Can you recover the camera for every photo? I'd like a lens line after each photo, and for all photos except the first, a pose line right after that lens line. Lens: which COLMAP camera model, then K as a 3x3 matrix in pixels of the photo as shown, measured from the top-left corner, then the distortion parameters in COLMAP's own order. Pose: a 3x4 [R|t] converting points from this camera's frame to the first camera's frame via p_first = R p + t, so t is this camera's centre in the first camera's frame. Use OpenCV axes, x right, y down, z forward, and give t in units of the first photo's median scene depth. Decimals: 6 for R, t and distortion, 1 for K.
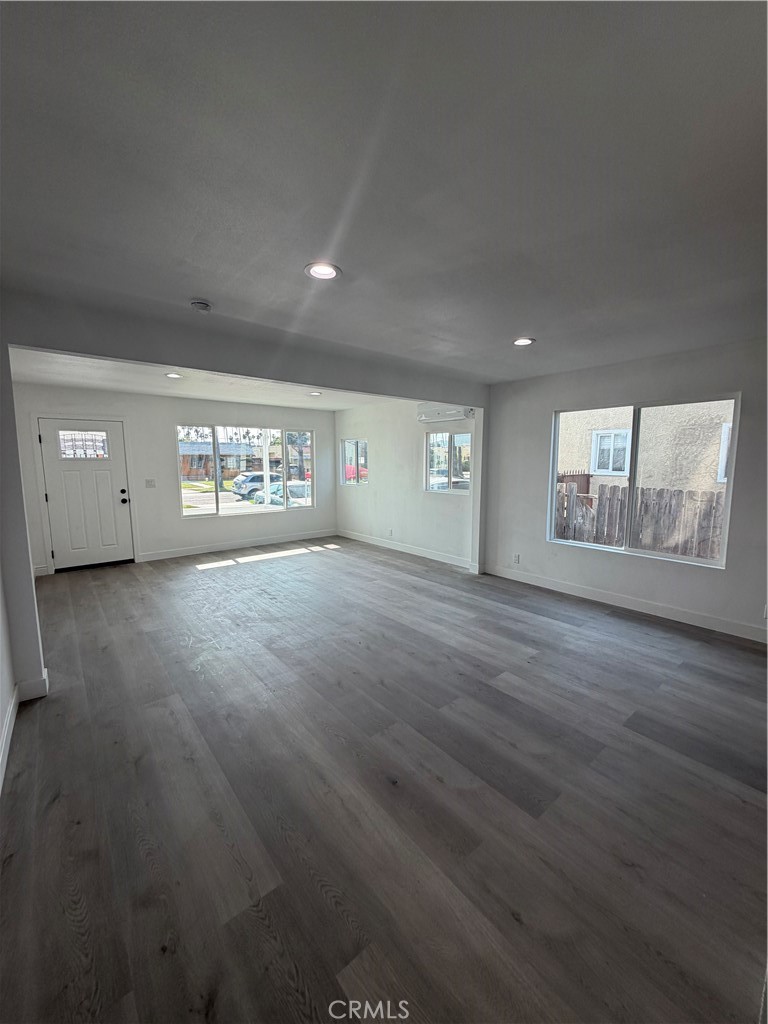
lens RADIAL K [[406.1, 0, 384.6], [0, 406.1, 509.7], [0, 0, 1]] dist [-0.001161, -0.000170]
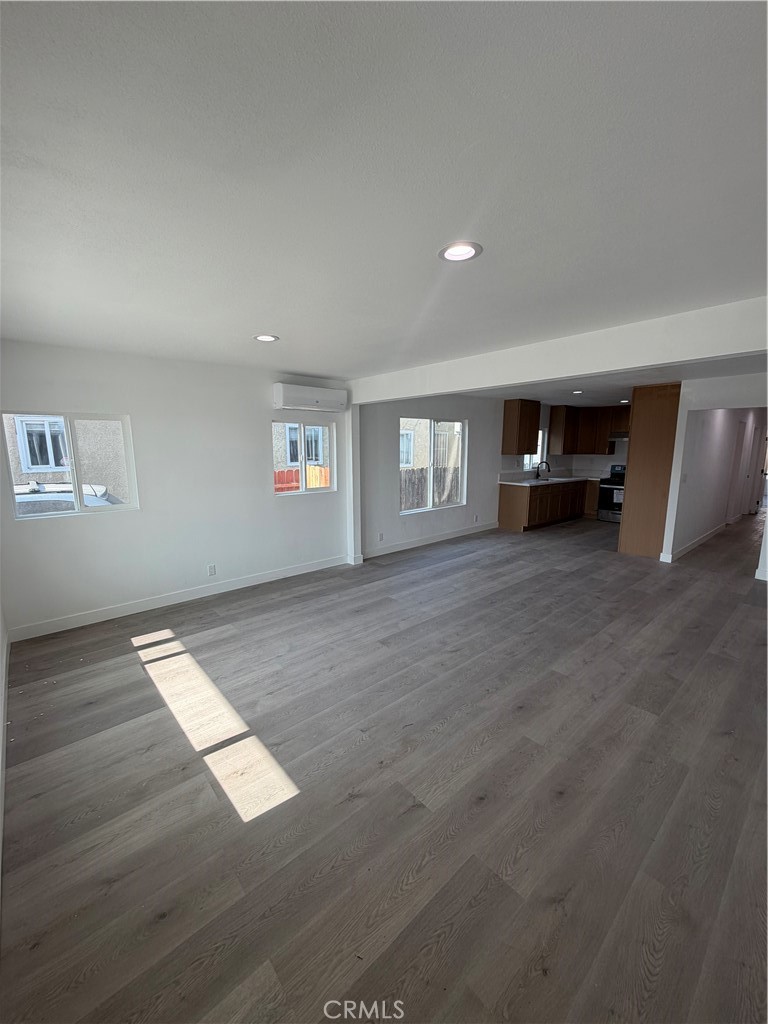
lens RADIAL K [[406.1, 0, 384.6], [0, 406.1, 509.7], [0, 0, 1]] dist [-0.001161, -0.000170]
pose [[-0.035013, -0.160480, 0.986418, -0.948414], [0.118650, 0.979375, 0.163546, -0.171275], [-0.992319, 0.122765, -0.015250, 1.126365]]
